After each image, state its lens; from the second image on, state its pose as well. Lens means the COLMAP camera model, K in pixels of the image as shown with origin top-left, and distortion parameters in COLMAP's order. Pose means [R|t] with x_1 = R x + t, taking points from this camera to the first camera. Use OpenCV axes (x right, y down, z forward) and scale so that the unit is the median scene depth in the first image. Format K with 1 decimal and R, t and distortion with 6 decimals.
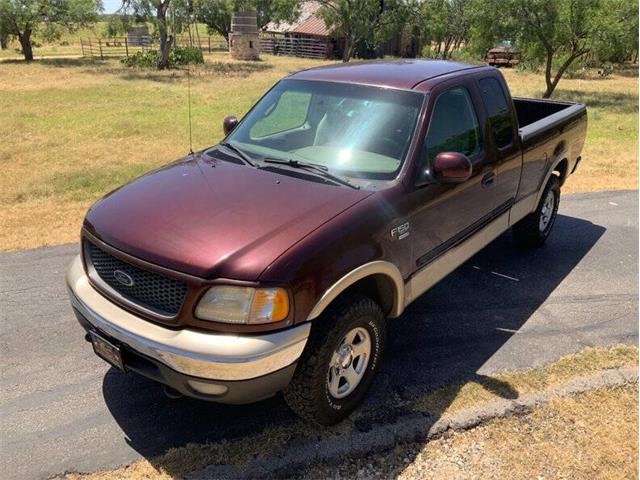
lens RADIAL K [[532.6, 0, 317.1], [0, 532.6, 244.9], [0, 0, 1]] dist [0.016127, -0.059471]
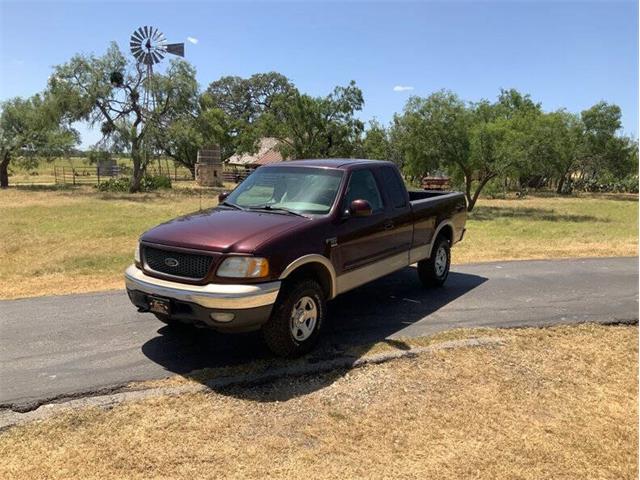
lens RADIAL K [[532.6, 0, 320.5], [0, 532.6, 236.7], [0, 0, 1]] dist [0.016127, -0.059471]
pose [[0.996180, -0.007640, 0.086984, -0.019066], [0.029096, 0.968278, -0.248175, 0.255840], [-0.082329, 0.249758, 0.964802, -0.438574]]
